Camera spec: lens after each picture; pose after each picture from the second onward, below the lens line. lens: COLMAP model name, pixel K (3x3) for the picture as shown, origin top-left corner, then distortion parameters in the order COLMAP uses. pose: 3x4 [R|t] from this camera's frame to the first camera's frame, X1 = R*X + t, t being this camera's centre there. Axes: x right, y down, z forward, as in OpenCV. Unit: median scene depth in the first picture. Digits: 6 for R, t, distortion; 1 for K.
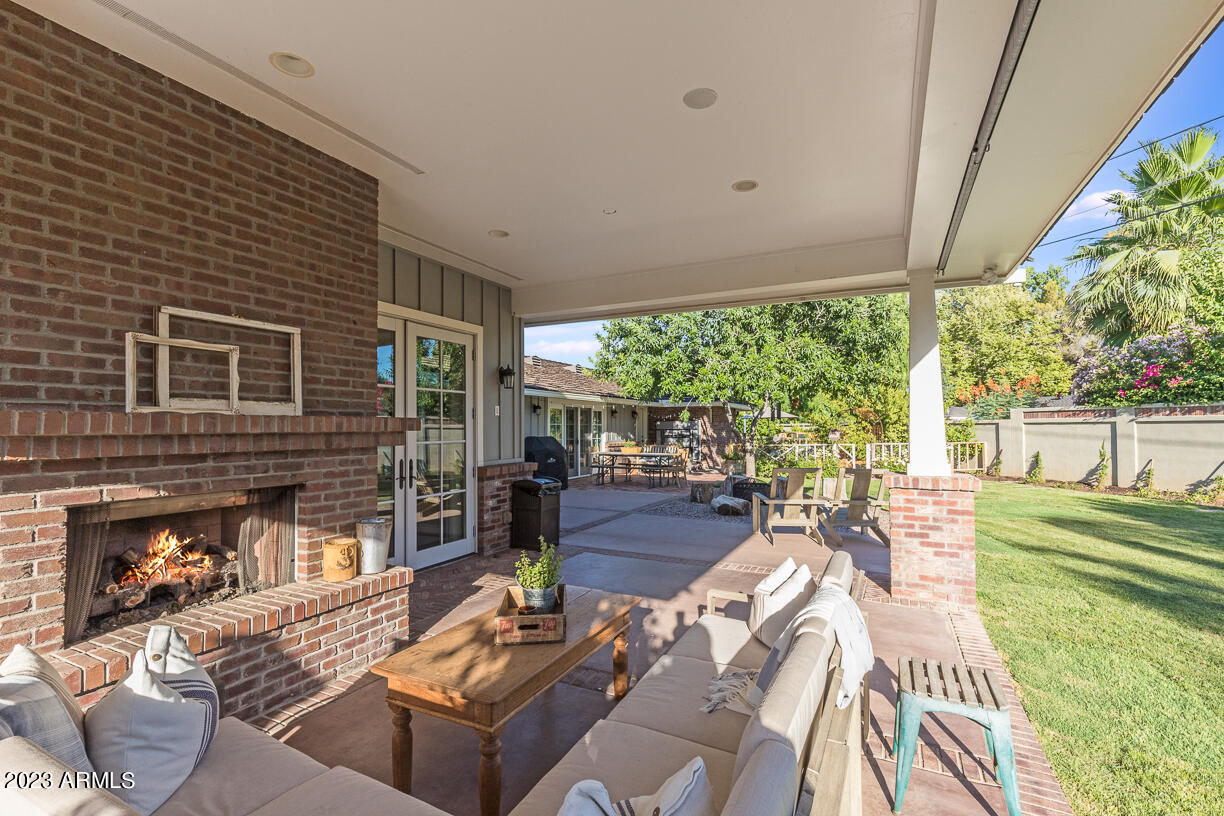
lens RADIAL K [[554.6, 0, 619.7], [0, 554.6, 415.9], [0, 0, 1]] dist [0.010988, 0.000233]
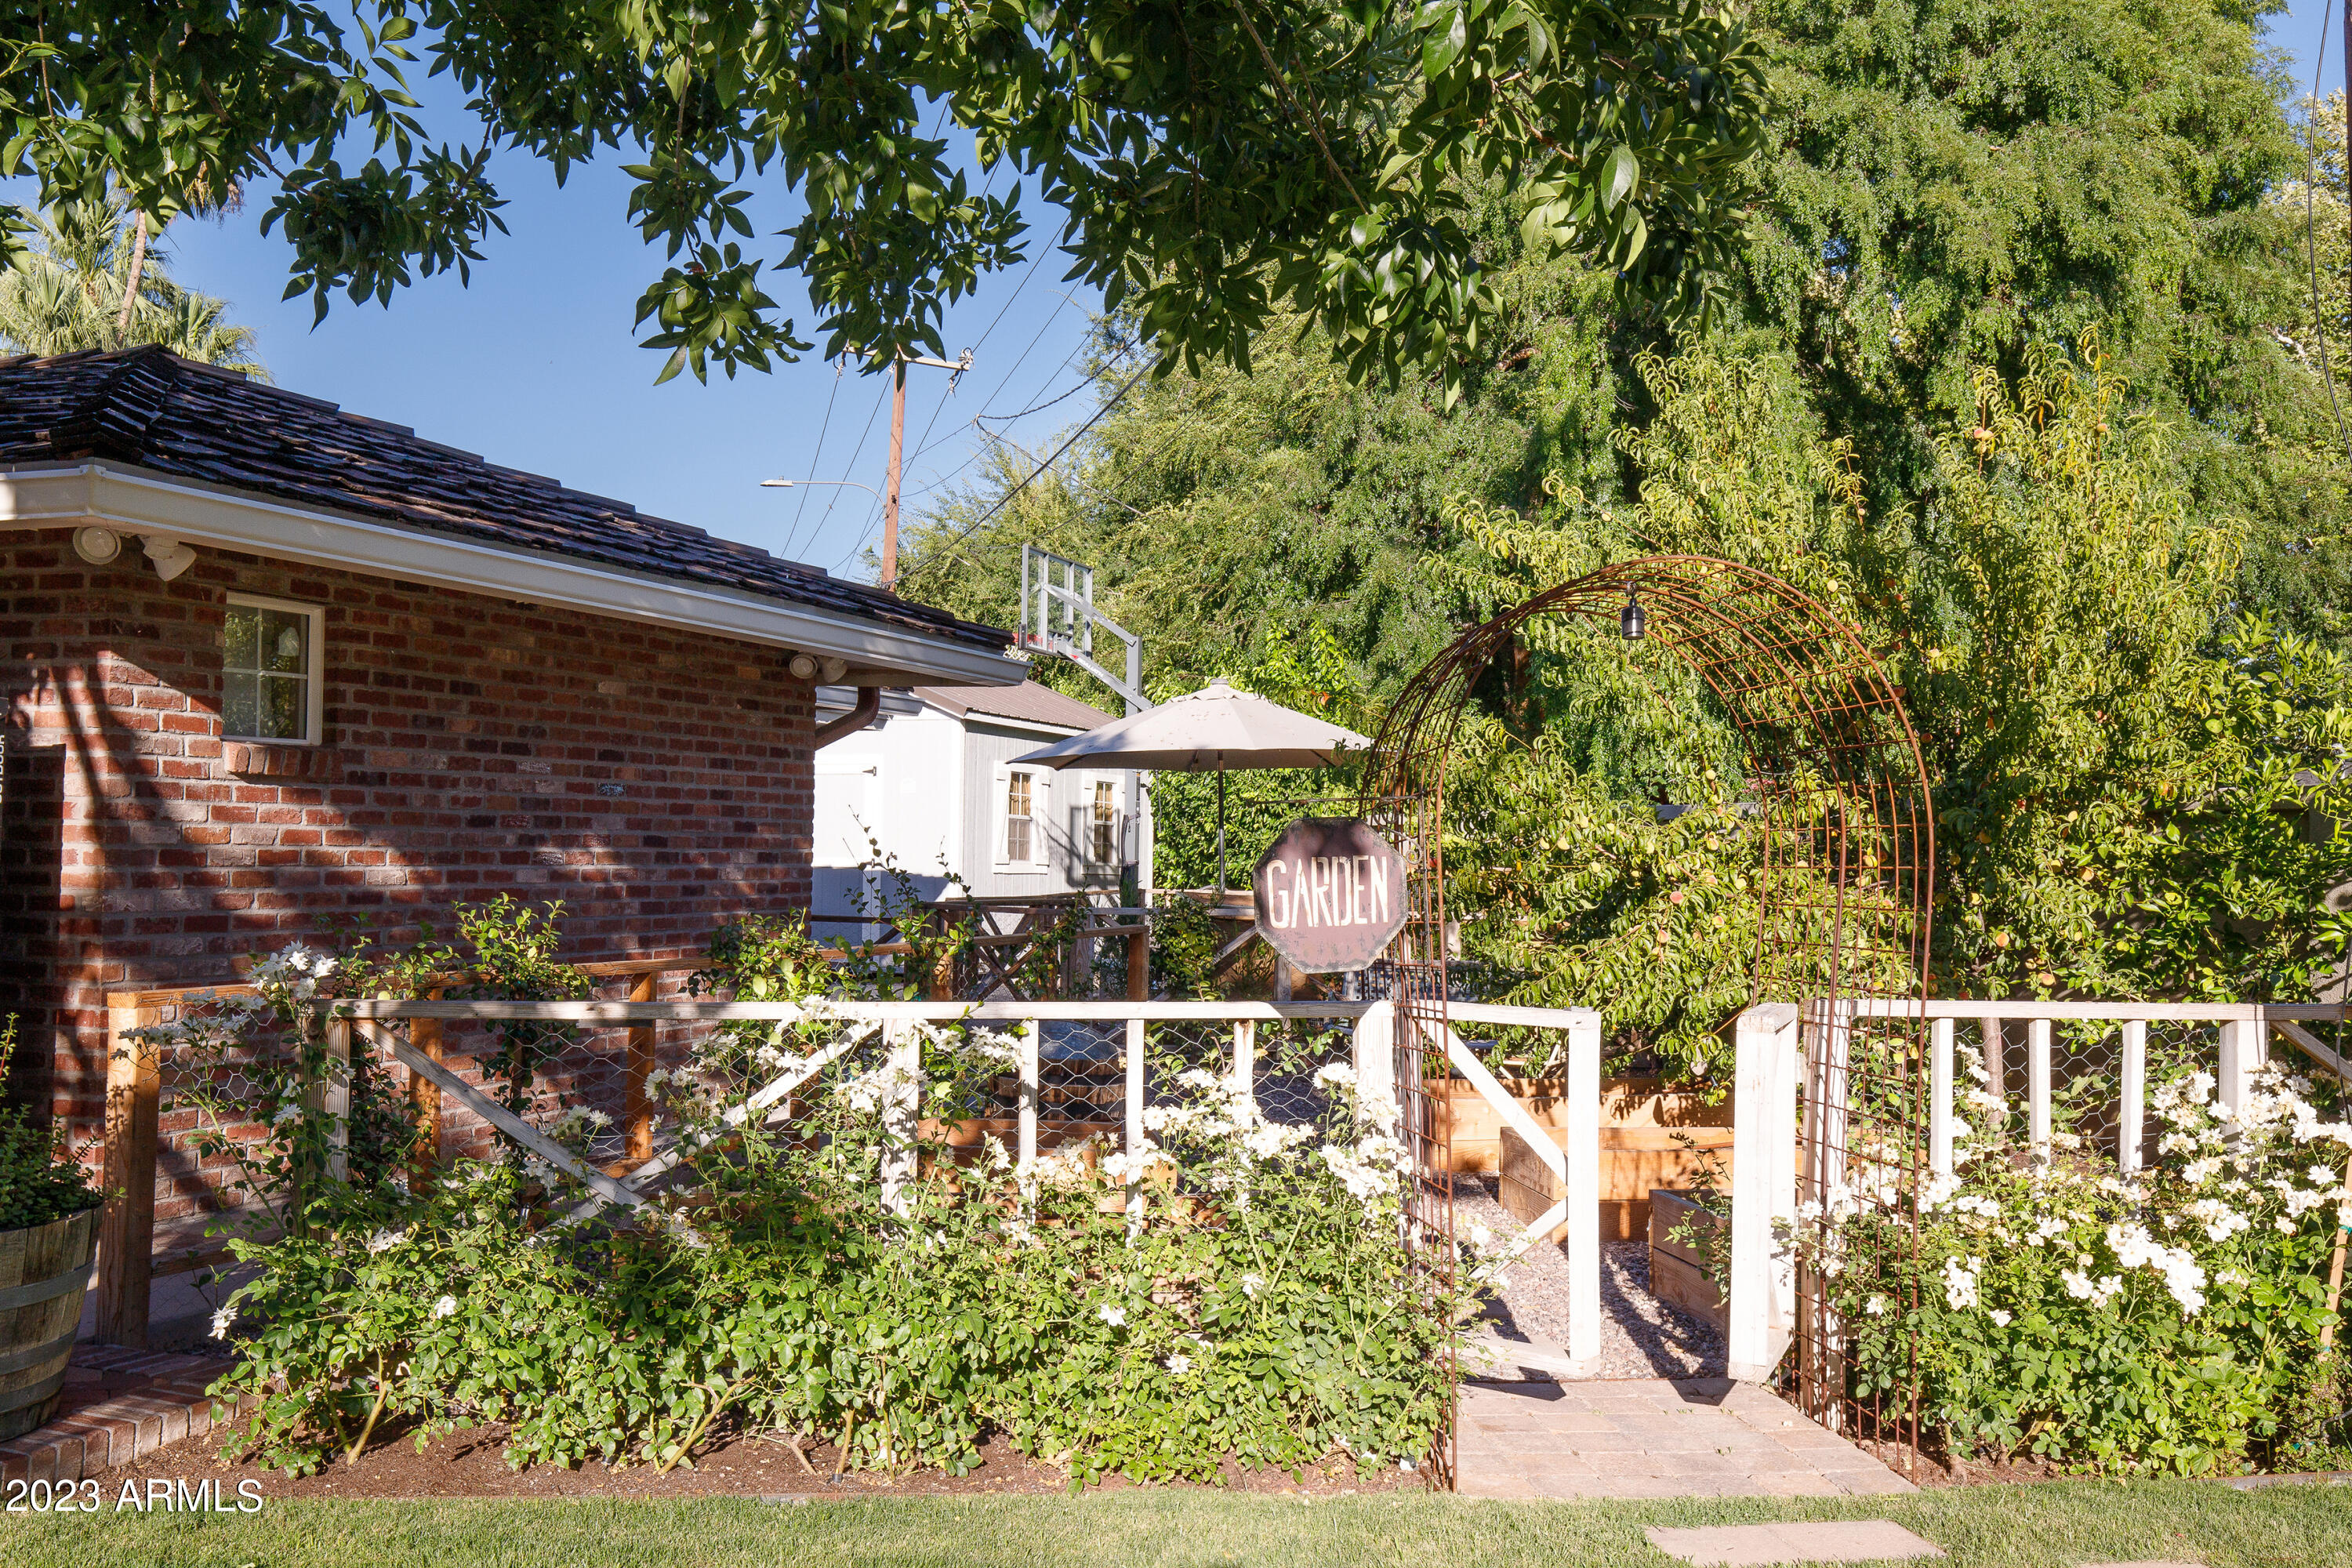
lens RADIAL K [[2192.7, 0, 1176.0], [0, 2192.7, 784.0], [0, 0, 1]] dist [-0.004448, -0.002800]
pose [[0.997310, 0.024078, 0.069238, 0.949250], [-0.023937, 0.999709, -0.002868, 0.055348], [-0.069287, 0.001203, 0.997596, 1.924289]]
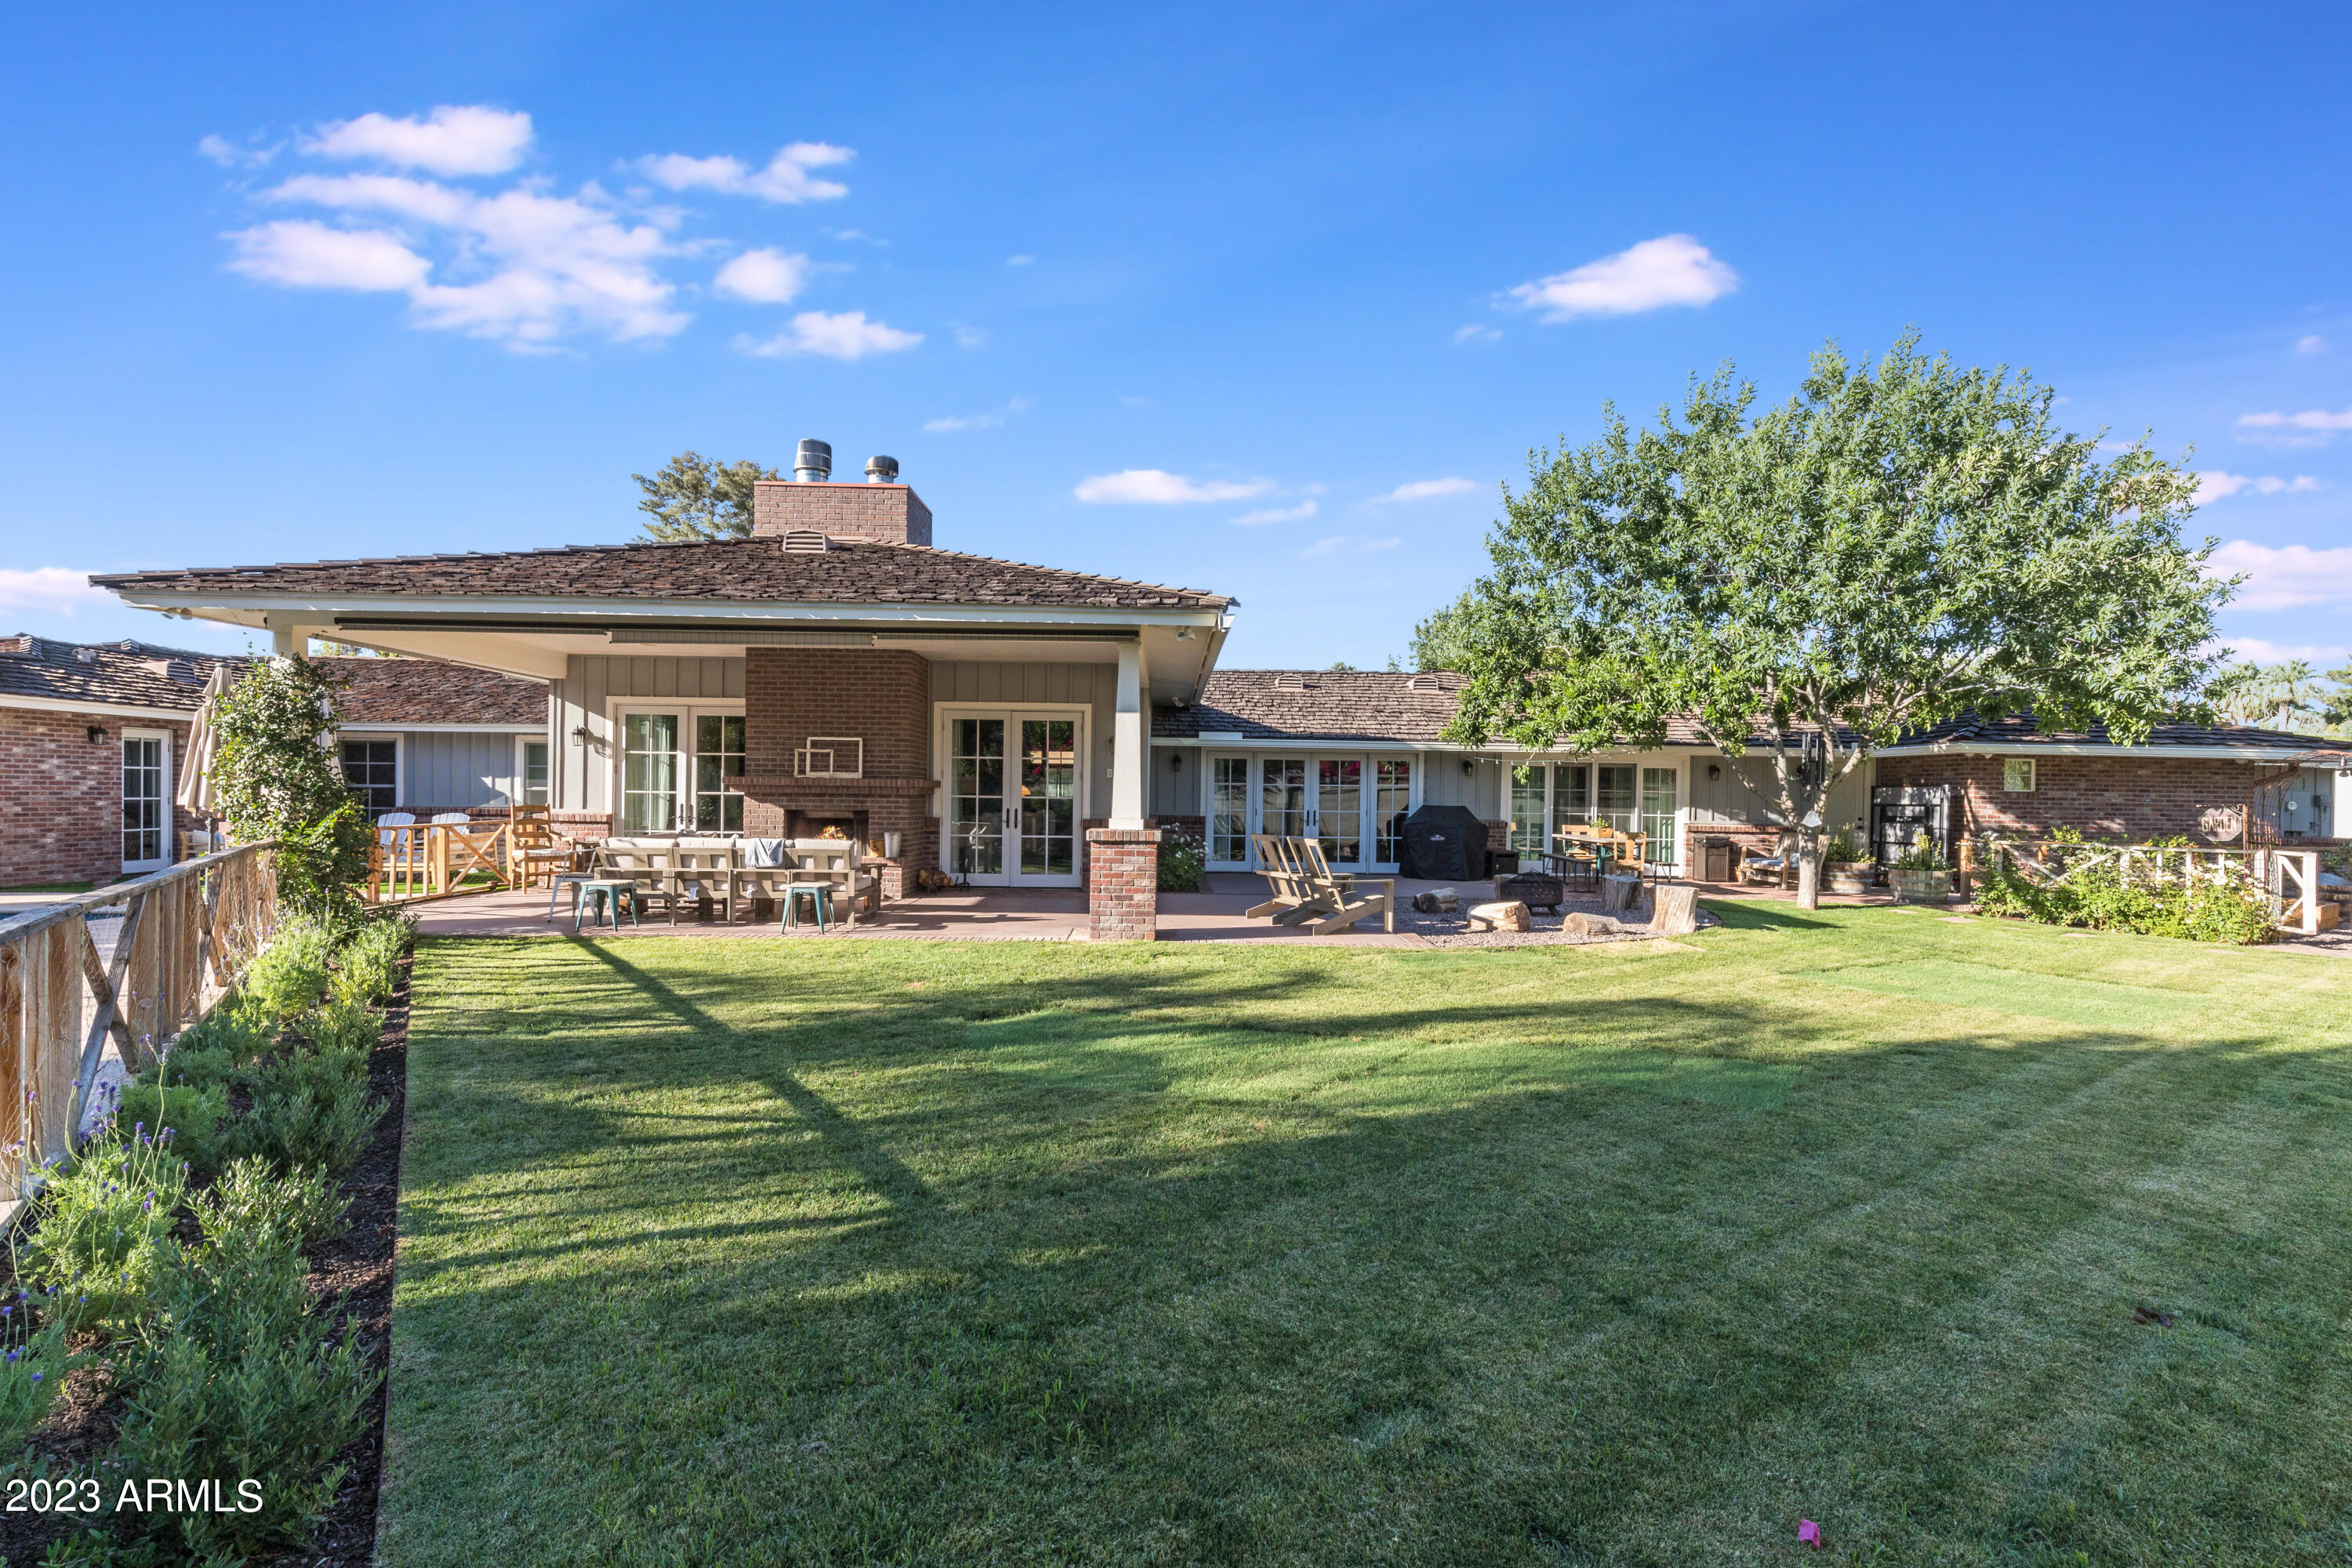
lens RADIAL K [[1065.8, 0, 1190.7], [0, 1065.8, 799.1], [0, 0, 1]] dist [0.010988, 0.000233]
pose [[0.476405, 0.013409, -0.879123, 1.923027], [0.004592, 0.999832, 0.017738, 0.006876], [0.879214, -0.012487, 0.476264, 0.074398]]
